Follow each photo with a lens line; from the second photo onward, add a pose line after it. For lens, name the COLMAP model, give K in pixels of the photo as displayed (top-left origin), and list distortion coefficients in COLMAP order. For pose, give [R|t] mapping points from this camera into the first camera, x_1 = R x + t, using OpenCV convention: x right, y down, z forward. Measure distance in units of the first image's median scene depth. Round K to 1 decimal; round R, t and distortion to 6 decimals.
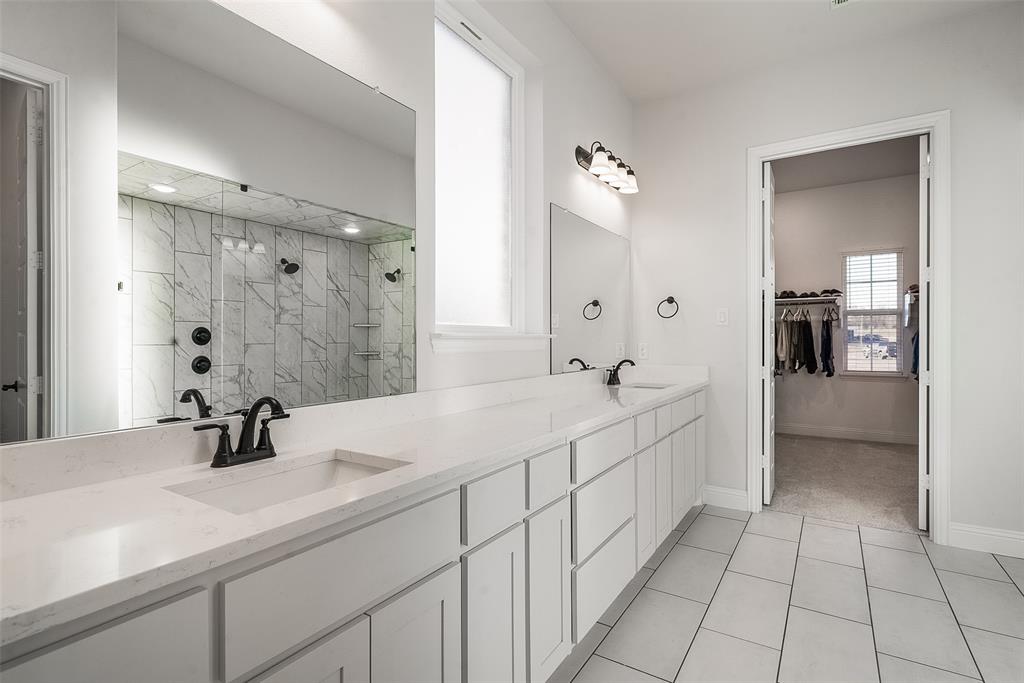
lens RADIAL K [[506.8, 0, 489.2], [0, 506.8, 347.2], [0, 0, 1]] dist [-0.004517, 0.000484]
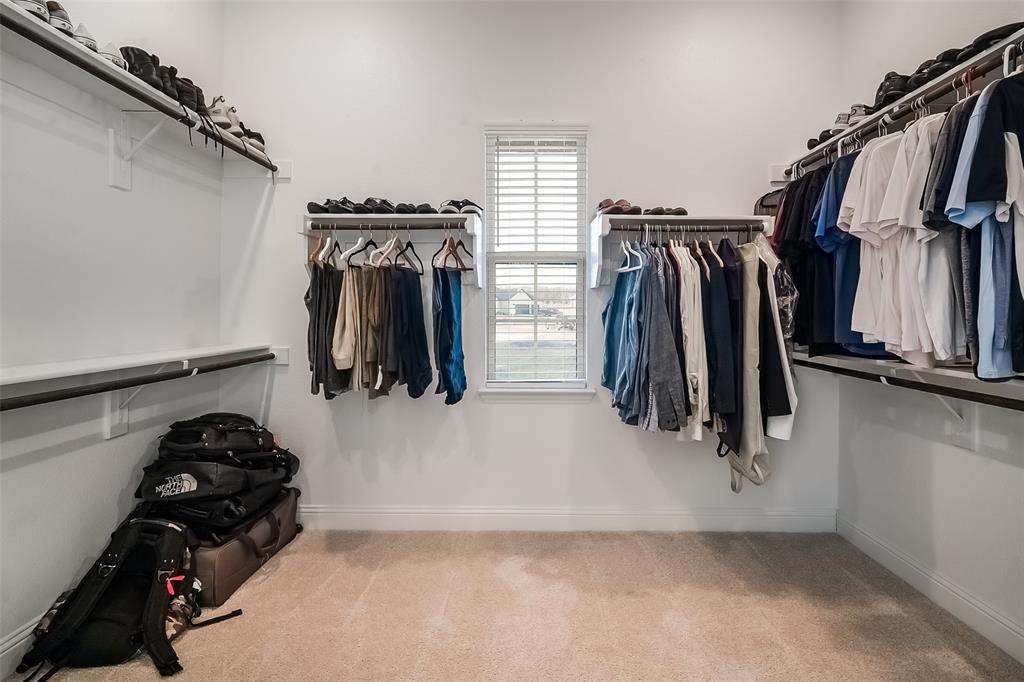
lens RADIAL K [[506.8, 0, 513.6], [0, 506.8, 333.9], [0, 0, 1]] dist [-0.004517, 0.000484]
pose [[0.833965, -0.014548, 0.551626, 0.477098], [0.000655, 0.999678, 0.025374, -0.009489], [-0.551817, -0.020800, 0.833706, 0.614579]]
